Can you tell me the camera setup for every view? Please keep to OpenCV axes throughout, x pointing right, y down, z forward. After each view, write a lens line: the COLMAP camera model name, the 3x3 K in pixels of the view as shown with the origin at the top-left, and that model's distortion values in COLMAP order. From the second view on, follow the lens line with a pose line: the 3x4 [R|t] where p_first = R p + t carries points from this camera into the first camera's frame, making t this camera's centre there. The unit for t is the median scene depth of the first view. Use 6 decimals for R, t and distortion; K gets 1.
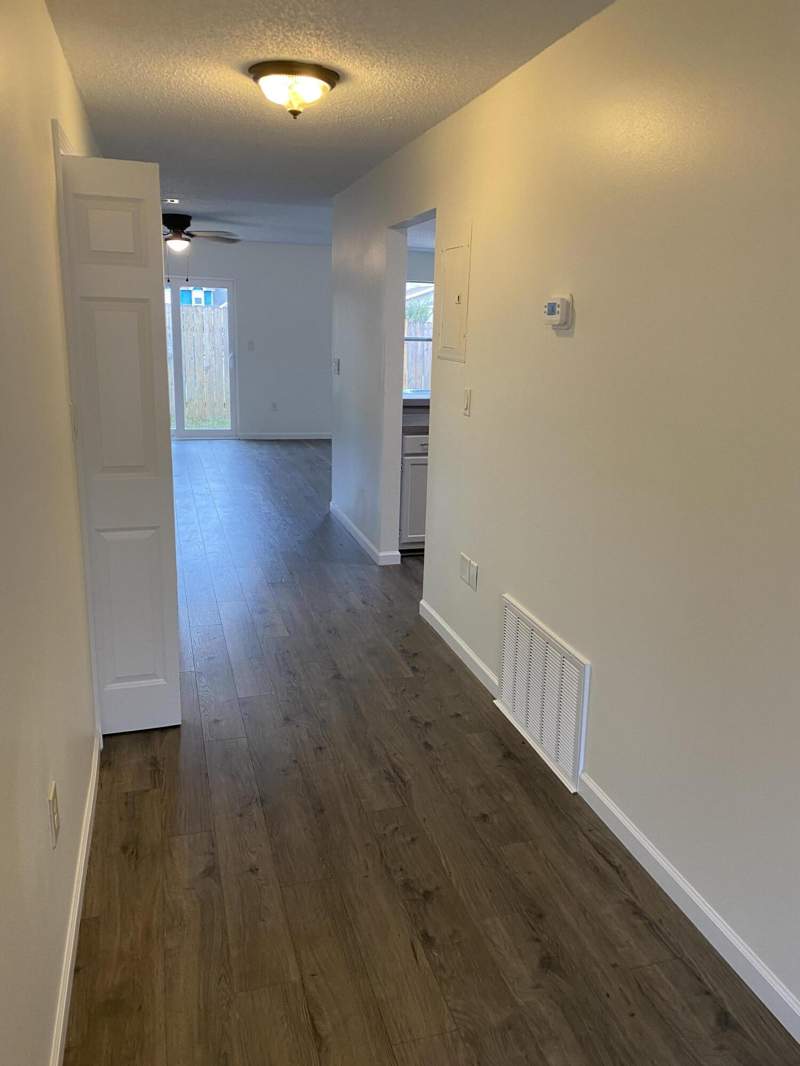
lens RADIAL K [[822.4, 0, 393.0], [0, 822.4, 535.2], [0, 0, 1]] dist [-0.009368, 0.008629]
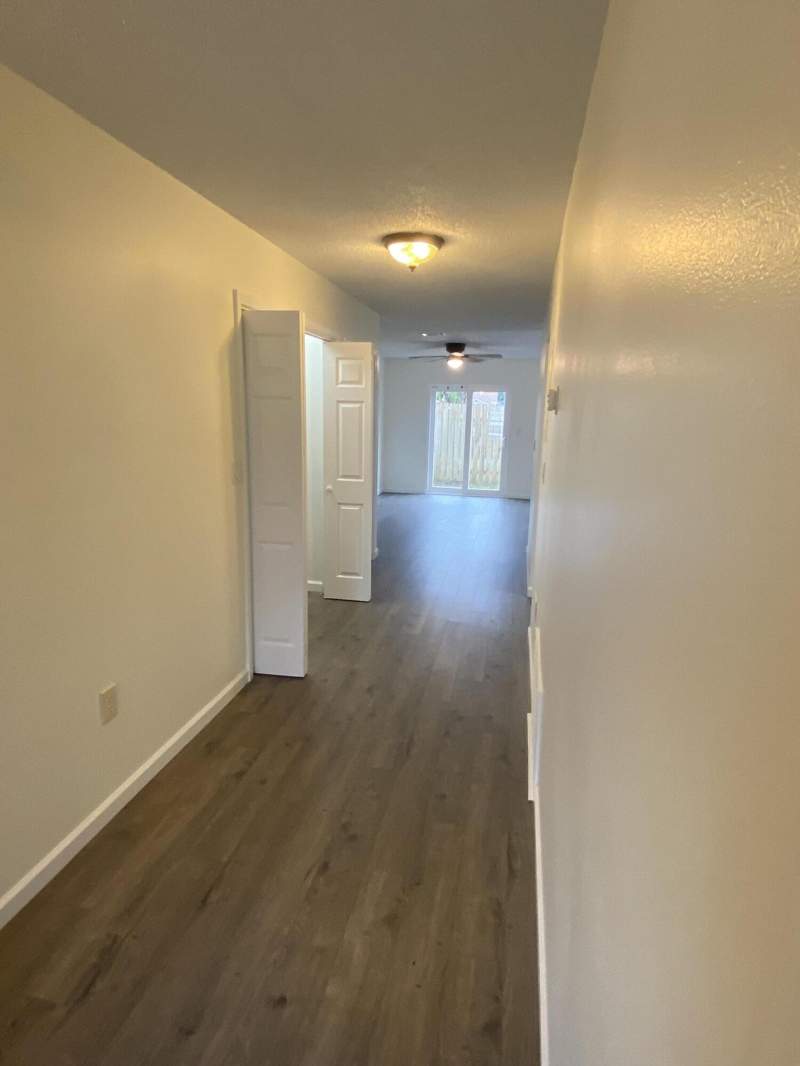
lens RADIAL K [[582.2, 0, 393.7], [0, 582.2, 531.1], [0, 0, 1]] dist [-0.011817, -0.003229]
pose [[0.889028, 0.097023, -0.447456, 0.368813], [-0.124803, 0.991634, -0.032947, -0.020094], [0.440516, 0.085134, 0.893699, 0.124268]]
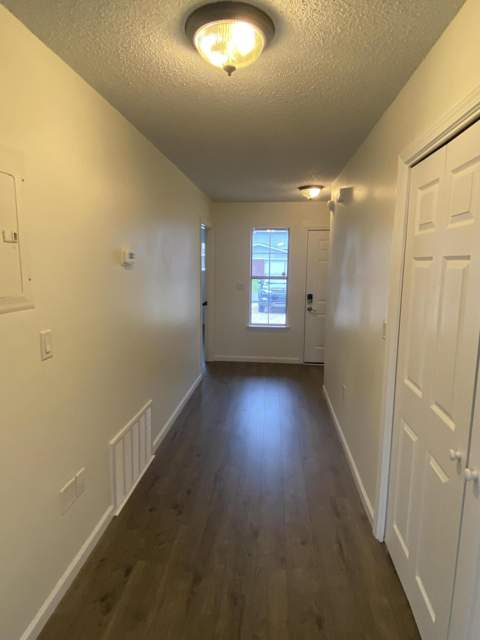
lens RADIAL K [[362.7, 0, 240.1], [0, 362.7, 320.2], [0, 0, 1]] dist [0.002813, -0.009205]
pose [[-0.936185, -0.077037, 0.342962, -0.334940], [0.065235, 0.920661, 0.384873, -0.427311], [-0.345401, 0.382685, -0.856884, 1.610826]]
